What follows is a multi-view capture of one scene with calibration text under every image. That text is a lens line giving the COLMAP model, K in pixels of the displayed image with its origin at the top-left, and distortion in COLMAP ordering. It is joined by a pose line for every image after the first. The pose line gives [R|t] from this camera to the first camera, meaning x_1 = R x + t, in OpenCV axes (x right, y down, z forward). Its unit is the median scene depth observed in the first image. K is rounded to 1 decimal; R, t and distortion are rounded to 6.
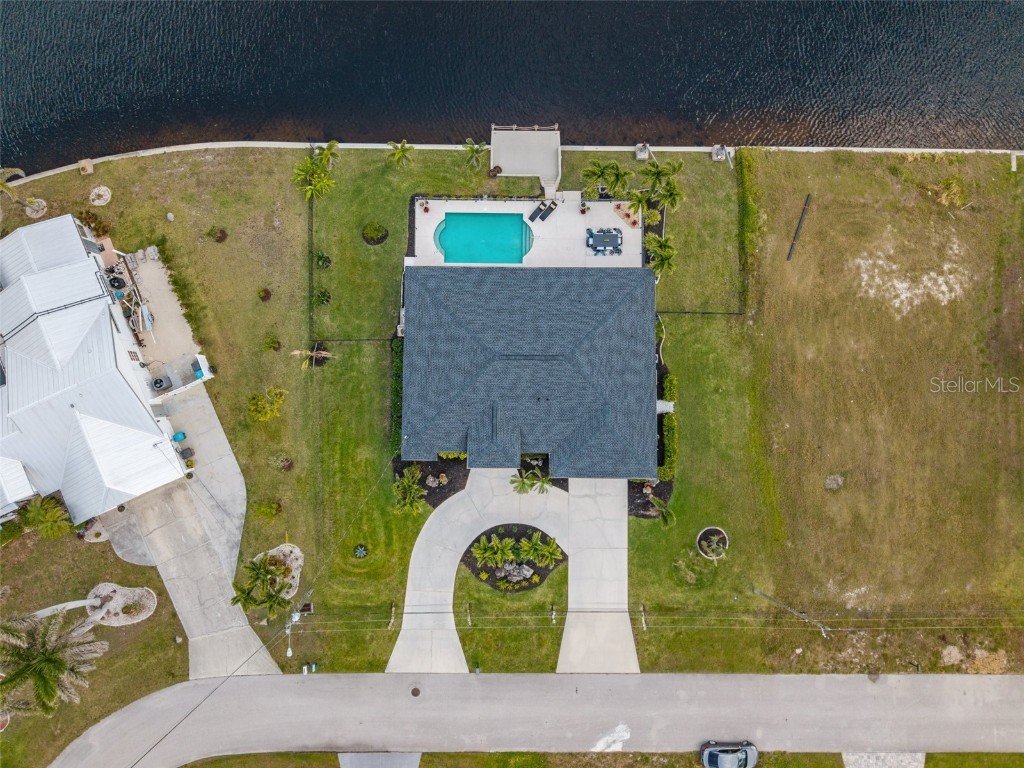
lens RADIAL K [[693.4, 0, 512.0], [0, 693.4, 384.0], [0, 0, 1]] dist [0.066125, -0.059397]
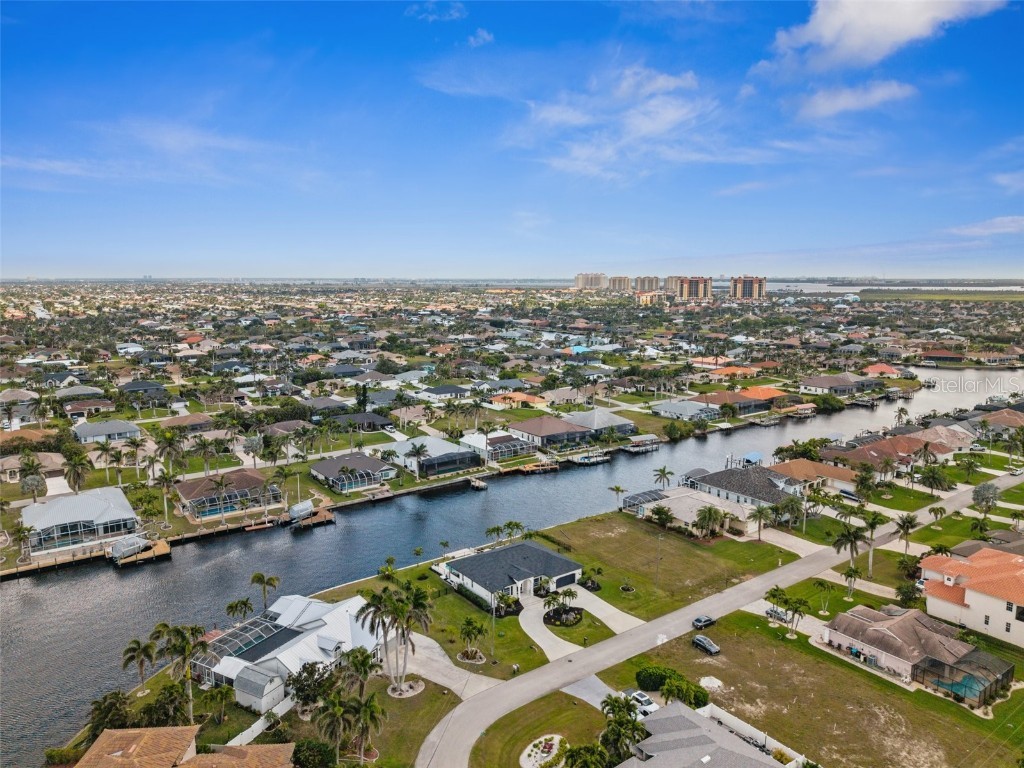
lens RADIAL K [[693.4, 0, 512.0], [0, 693.4, 384.0], [0, 0, 1]] dist [0.066125, -0.059397]
pose [[0.802966, -0.117476, 0.584334, -1.240591], [0.595281, 0.207055, -0.776382, 1.612618], [-0.029783, 0.971251, 0.236189, -0.144463]]
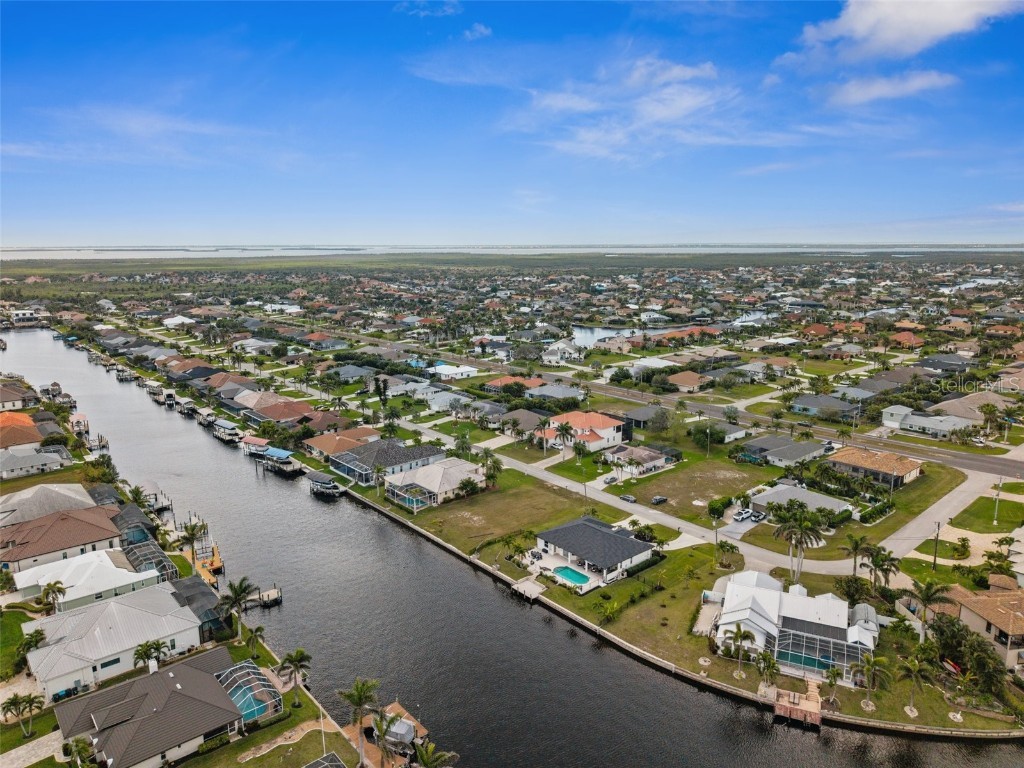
lens RADIAL K [[693.4, 0, 512.0], [0, 693.4, 384.0], [0, 0, 1]] dist [0.066125, -0.059397]
pose [[-0.651643, -0.171175, 0.738959, -1.535401], [0.754982, -0.052300, 0.653657, -1.850416], [-0.073242, 0.983852, 0.163314, 0.026140]]
